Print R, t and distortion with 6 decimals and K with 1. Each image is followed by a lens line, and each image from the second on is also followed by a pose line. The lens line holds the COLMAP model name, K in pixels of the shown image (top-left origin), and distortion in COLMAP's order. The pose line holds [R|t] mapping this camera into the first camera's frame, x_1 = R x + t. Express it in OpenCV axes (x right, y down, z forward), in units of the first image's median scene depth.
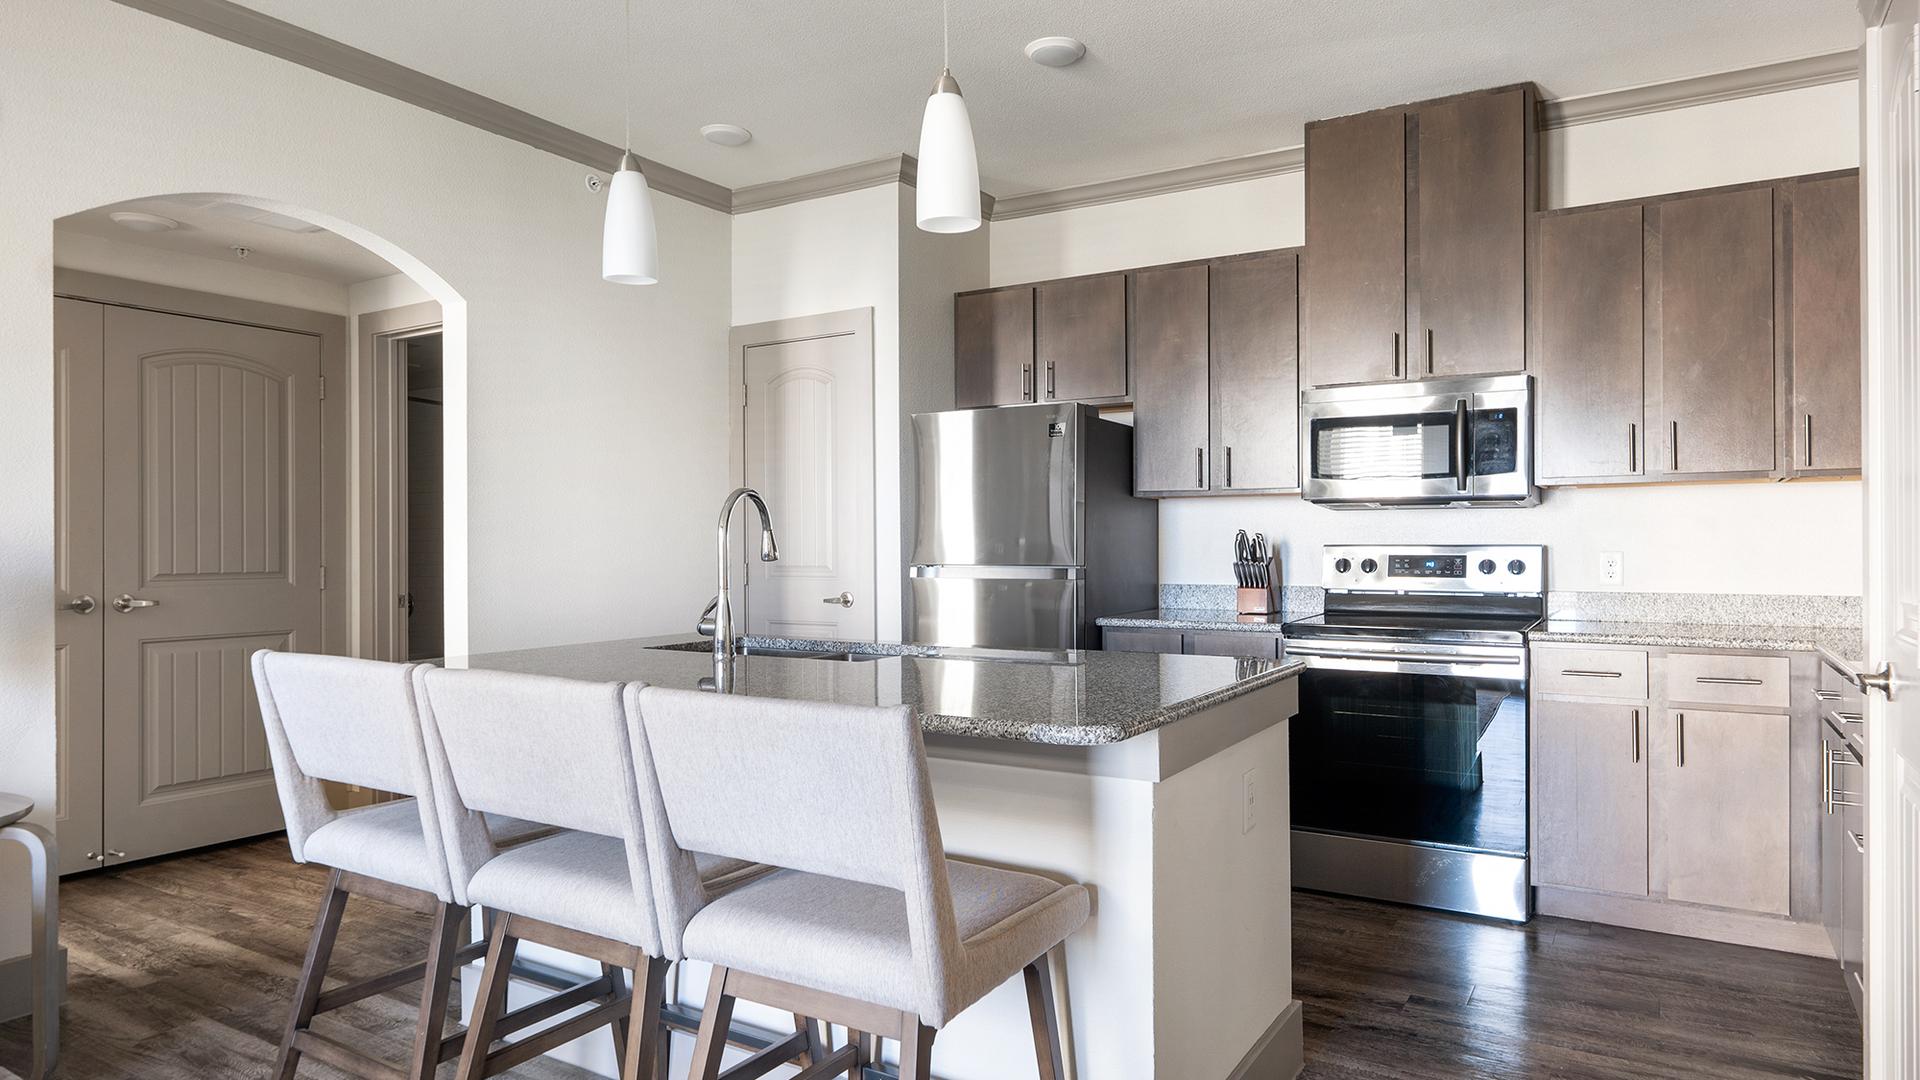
lens RADIAL K [[1220.5, 0, 941.4], [0, 1220.5, 548.7], [0, 0, 1]] dist [-0.006595, 0.002182]
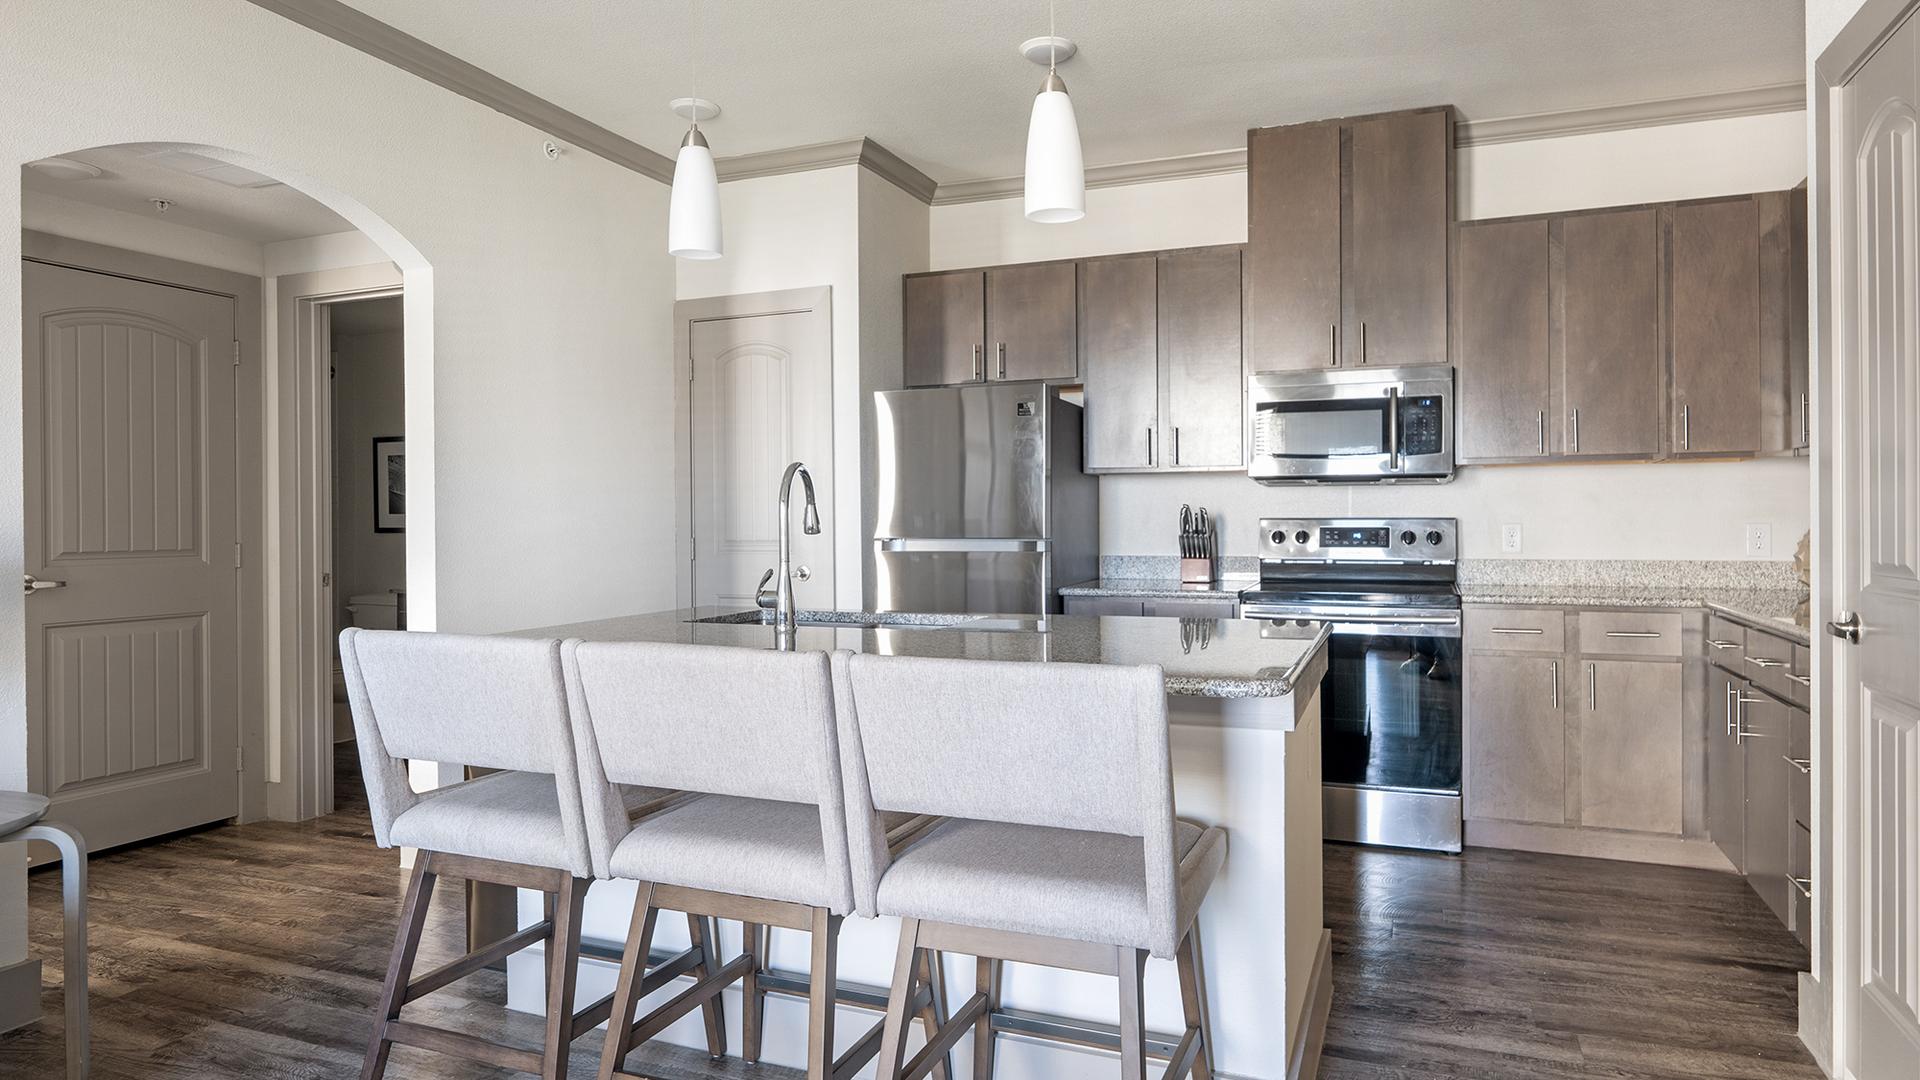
lens RADIAL K [[1220.5, 0, 943.5], [0, 1220.5, 524.5], [0, 0, 1]] dist [-0.006595, 0.002182]
pose [[0.984300, -0.002854, 0.176478, -0.170633], [0.002654, 0.999996, 0.001367, 0.000281], [-0.176482, -0.000877, 0.984304, -0.021217]]
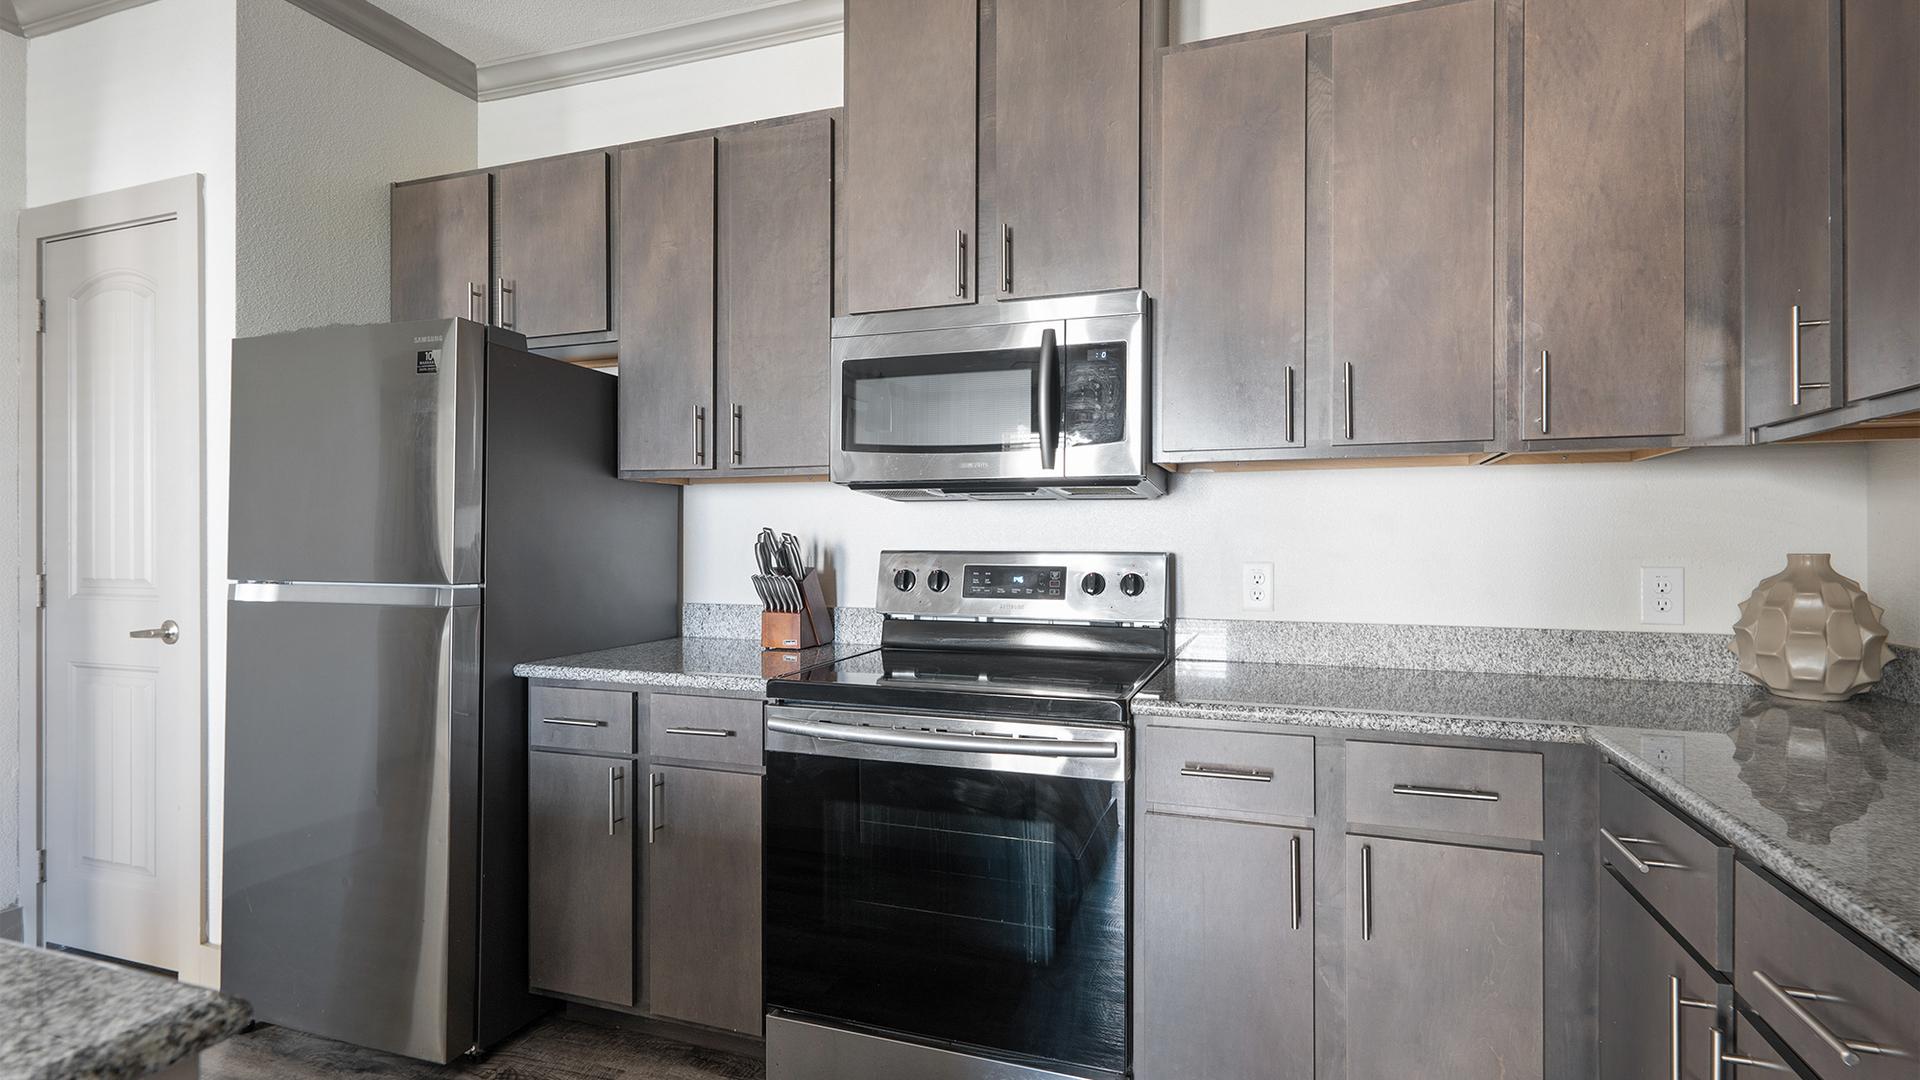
lens RADIAL K [[922.0, 0, 982.8], [0, 922.0, 545.3], [0, 0, 1]] dist [0.006455, 0.002245]
pose [[0.976302, 0.003859, 0.216379, 0.281176], [-0.004115, 0.999991, 0.000731, -0.007305], [-0.216374, -0.001604, 0.976309, 0.517503]]
